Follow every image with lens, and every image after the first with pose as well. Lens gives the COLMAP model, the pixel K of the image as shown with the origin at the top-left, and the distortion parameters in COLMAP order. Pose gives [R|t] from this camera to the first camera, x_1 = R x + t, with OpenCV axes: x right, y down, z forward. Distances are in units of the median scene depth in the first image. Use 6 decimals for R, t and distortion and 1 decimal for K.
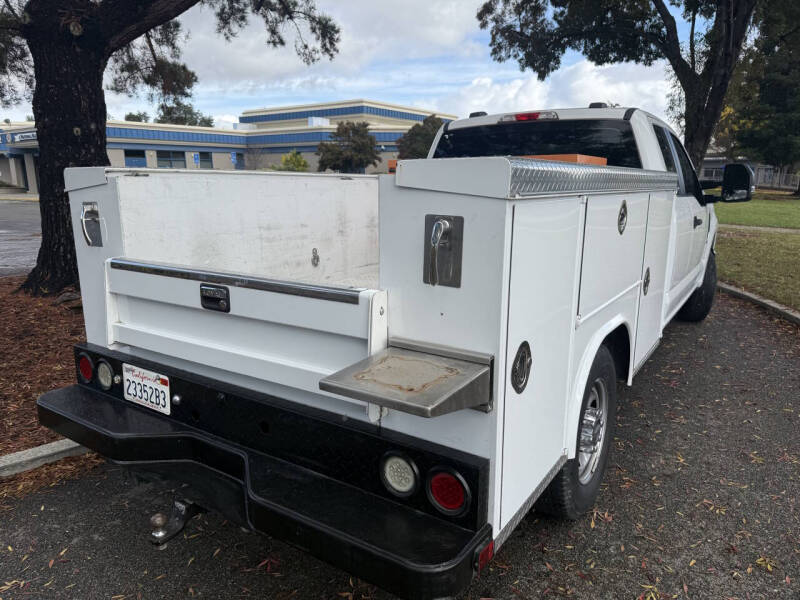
lens RADIAL K [[562.3, 0, 401.7], [0, 562.3, 306.7], [0, 0, 1]] dist [0.056547, -0.068498]
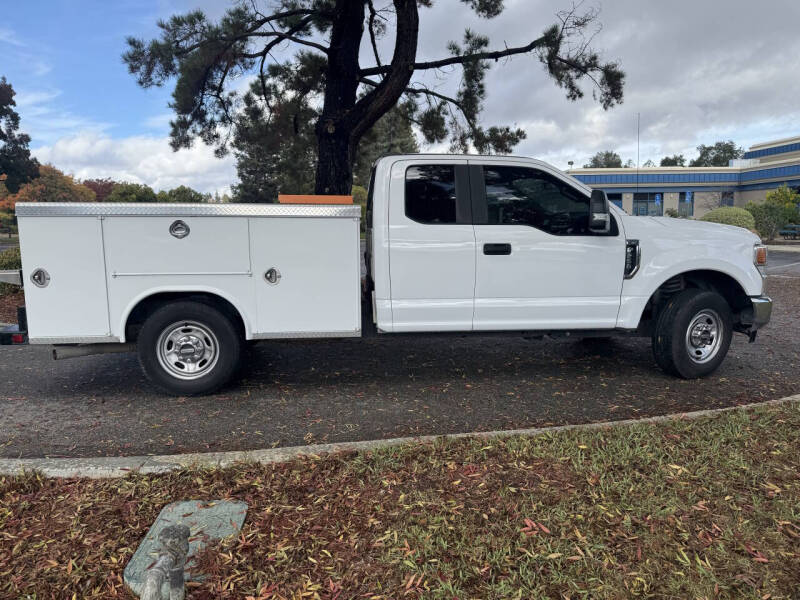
lens RADIAL K [[562.3, 0, 401.7], [0, 562.3, 306.7], [0, 0, 1]] dist [0.056547, -0.068498]
pose [[0.630210, 0.109348, -0.768686, 0.464256], [-0.164136, 0.986421, 0.005754, -0.007575], [0.758877, 0.122543, 0.639600, 0.079852]]
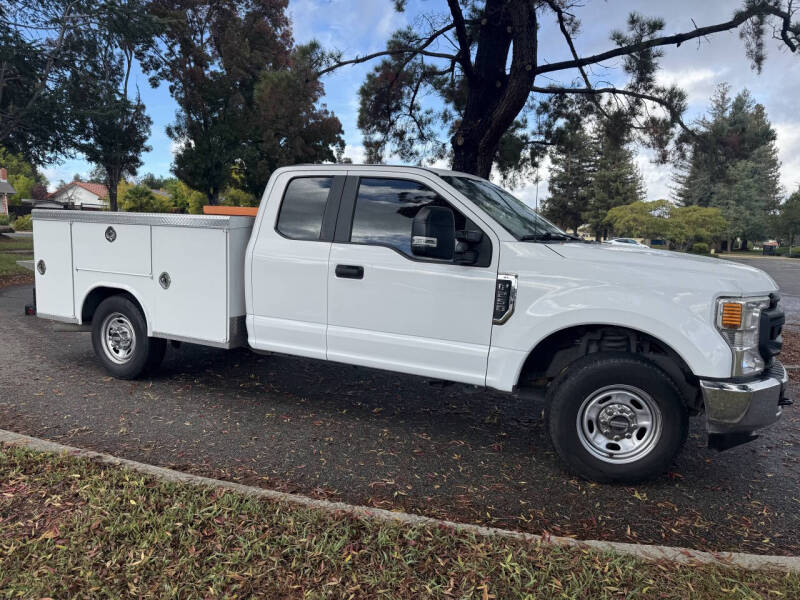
lens RADIAL K [[568.2, 0, 391.6], [0, 568.2, 300.1], [0, 0, 1]] dist [0.069306, -0.093578]
pose [[0.105598, 0.120657, -0.987062, 0.548322], [-0.252369, 0.963365, 0.090762, -0.078327], [0.961852, 0.239519, 0.132179, 0.364624]]
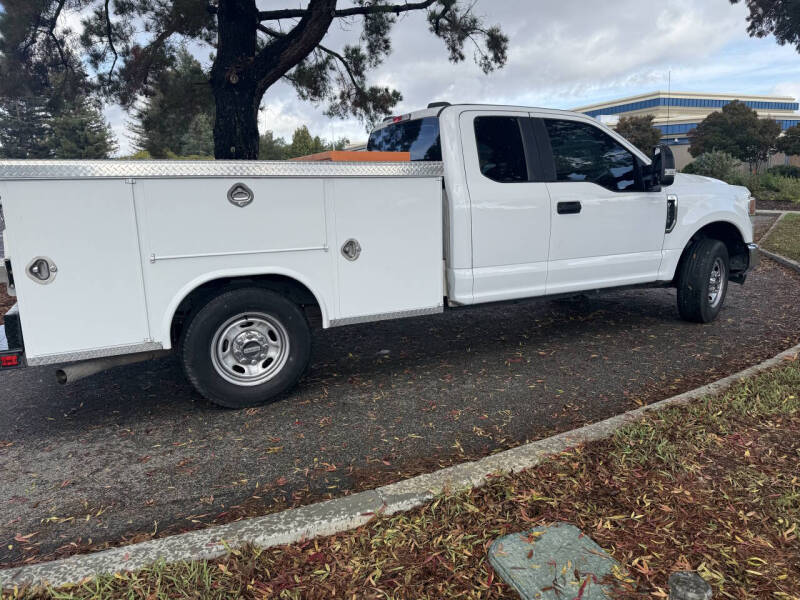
lens RADIAL K [[560.9, 0, 408.6], [0, 560.9, 300.6], [0, 0, 1]] dist [0.059912, -0.070632]
pose [[0.859132, 0.078773, -0.505655, 0.301680], [-0.085706, 0.996274, 0.009585, 0.011716], [0.504526, 0.035103, 0.862682, -0.001117]]
